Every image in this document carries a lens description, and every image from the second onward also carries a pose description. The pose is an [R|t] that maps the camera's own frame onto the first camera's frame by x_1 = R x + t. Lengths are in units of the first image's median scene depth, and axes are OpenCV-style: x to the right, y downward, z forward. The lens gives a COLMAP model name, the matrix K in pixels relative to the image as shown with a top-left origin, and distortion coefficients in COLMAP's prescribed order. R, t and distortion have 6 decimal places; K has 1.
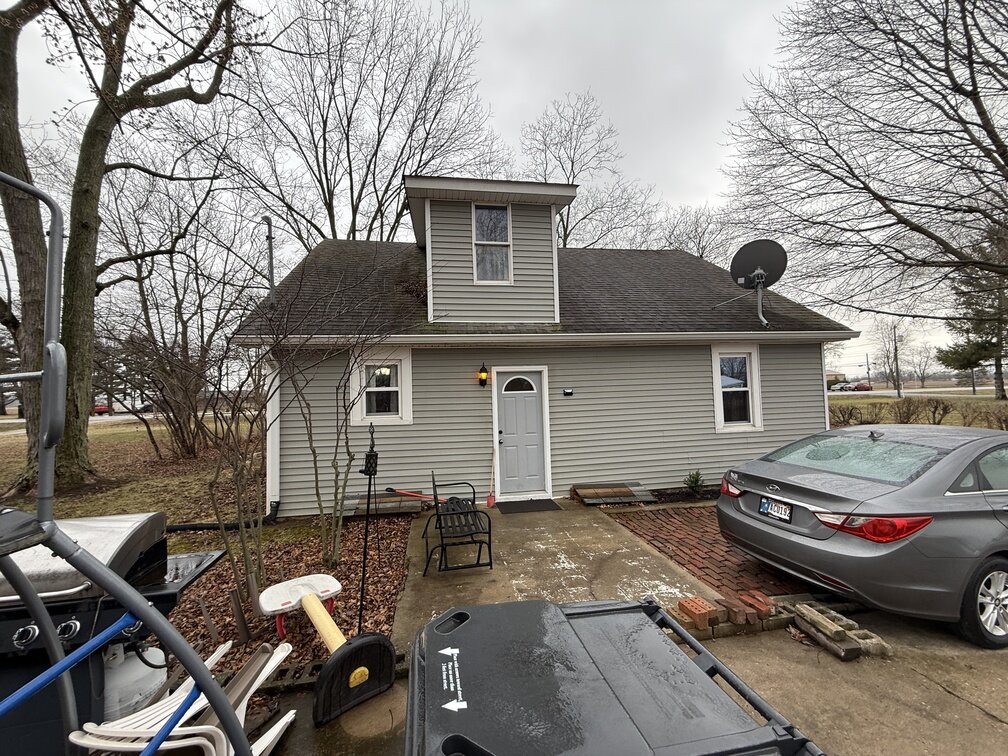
lens RADIAL K [[402.8, 0, 499.3], [0, 402.8, 375.5], [0, 0, 1]] dist [0.000784, 0.000217]
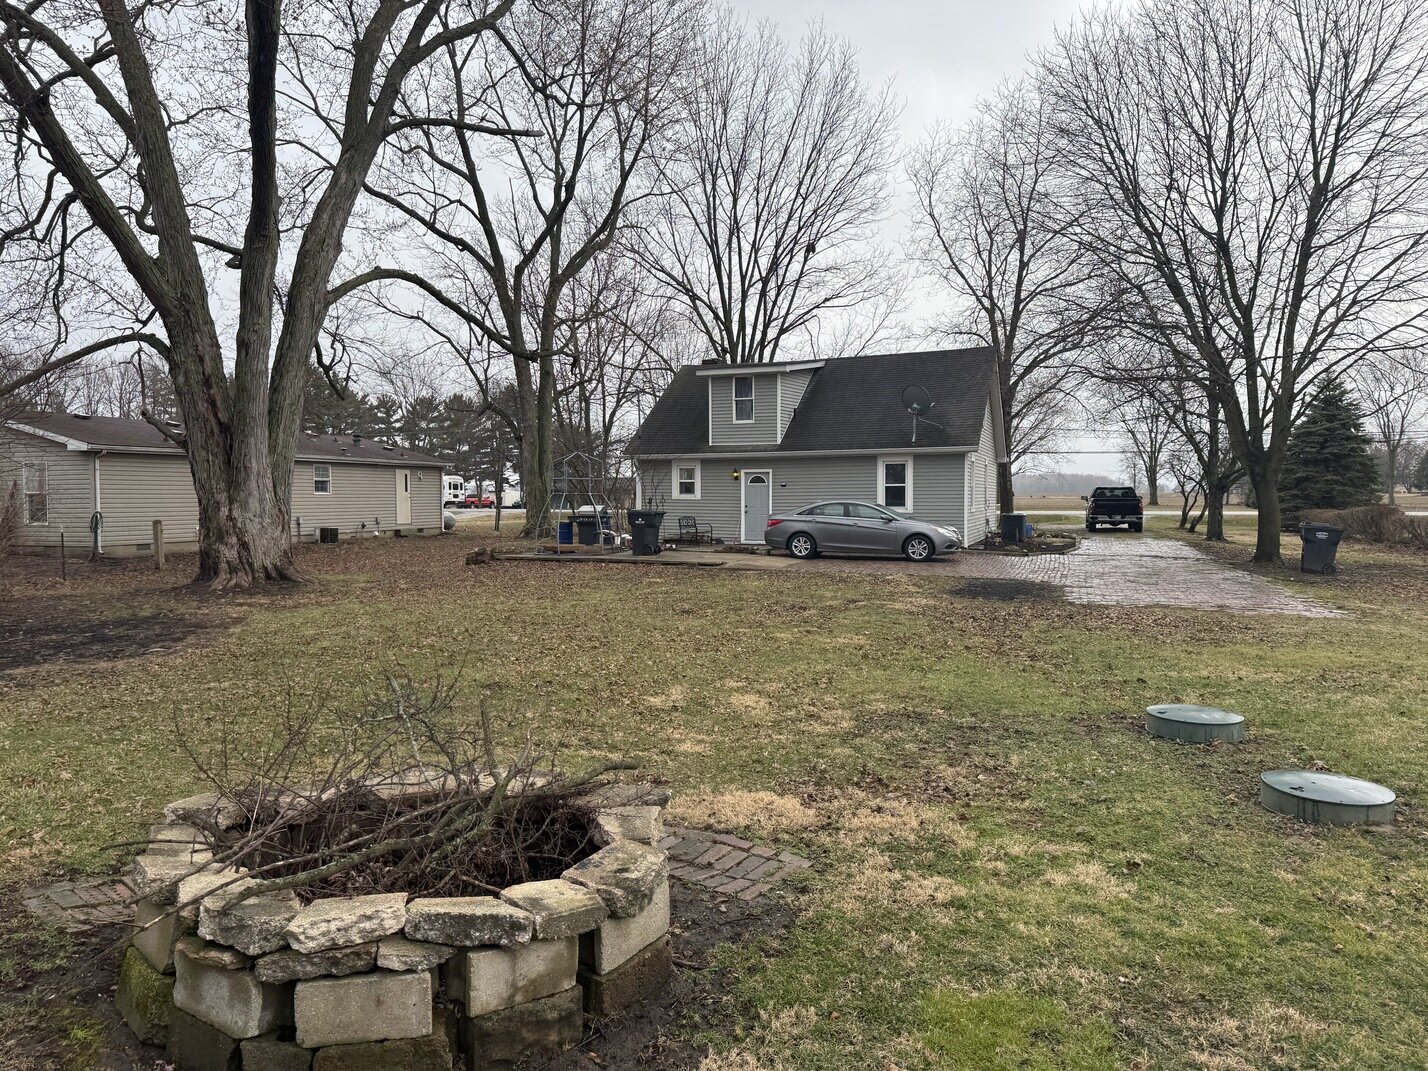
lens RADIAL K [[998.4, 0, 714.7], [0, 998.4, 532.9], [0, 0, 1]] dist [-0.001406, -0.000042]
pose [[0.867578, 0.040242, -0.495670, 2.075507], [-0.004848, 0.997358, 0.072488, -0.062083], [0.497277, -0.060486, 0.865481, -2.898154]]
